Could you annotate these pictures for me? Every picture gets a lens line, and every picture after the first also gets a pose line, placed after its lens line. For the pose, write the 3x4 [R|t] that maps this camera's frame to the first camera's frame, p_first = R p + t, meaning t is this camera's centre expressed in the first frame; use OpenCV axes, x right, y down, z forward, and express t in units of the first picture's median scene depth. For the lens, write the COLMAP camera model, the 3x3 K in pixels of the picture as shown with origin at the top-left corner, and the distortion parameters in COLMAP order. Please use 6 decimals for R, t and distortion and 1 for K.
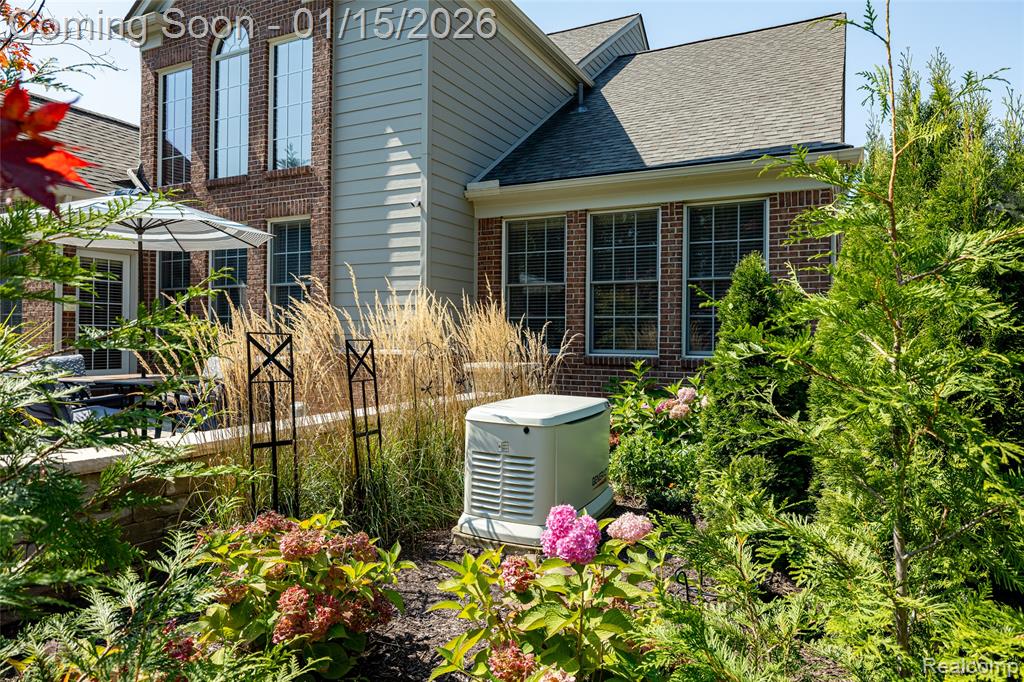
lens RADIAL K [[666.7, 0, 511.0], [0, 666.7, 338.3], [0, 0, 1]] dist [0.003980, -0.000408]
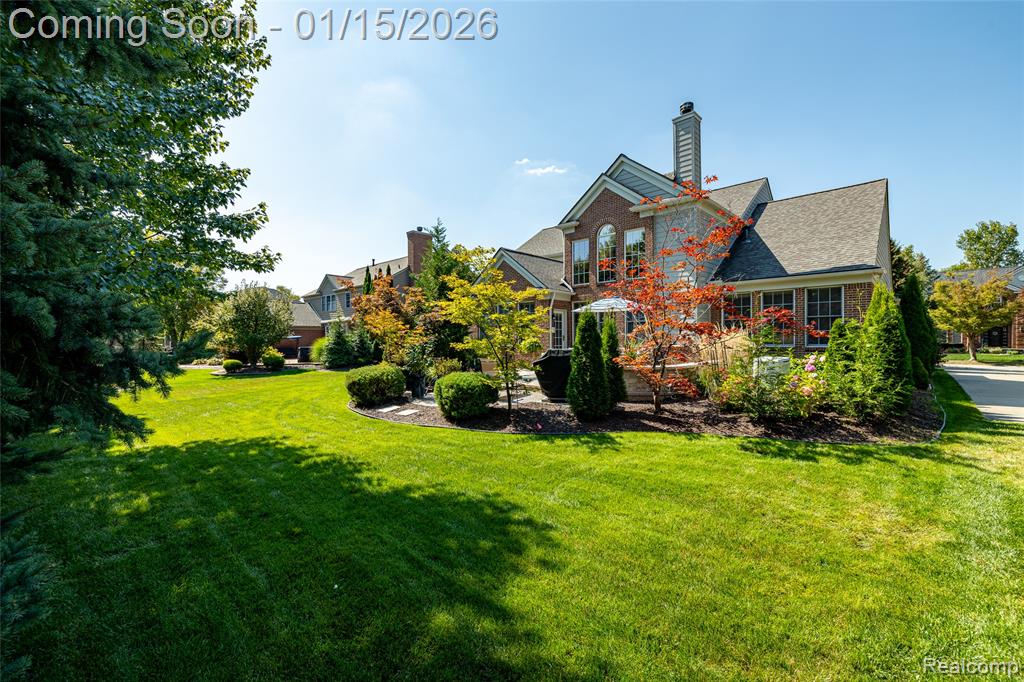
lens RADIAL K [[430.1, 0, 511.2], [0, 430.1, 340.0], [0, 0, 1]] dist [-0.000652, 0.000351]
pose [[0.957370, -0.013154, -0.288565, -0.339265], [0.012436, 0.999913, -0.004322, -0.004706], [0.288597, 0.000549, 0.957451, -0.889111]]
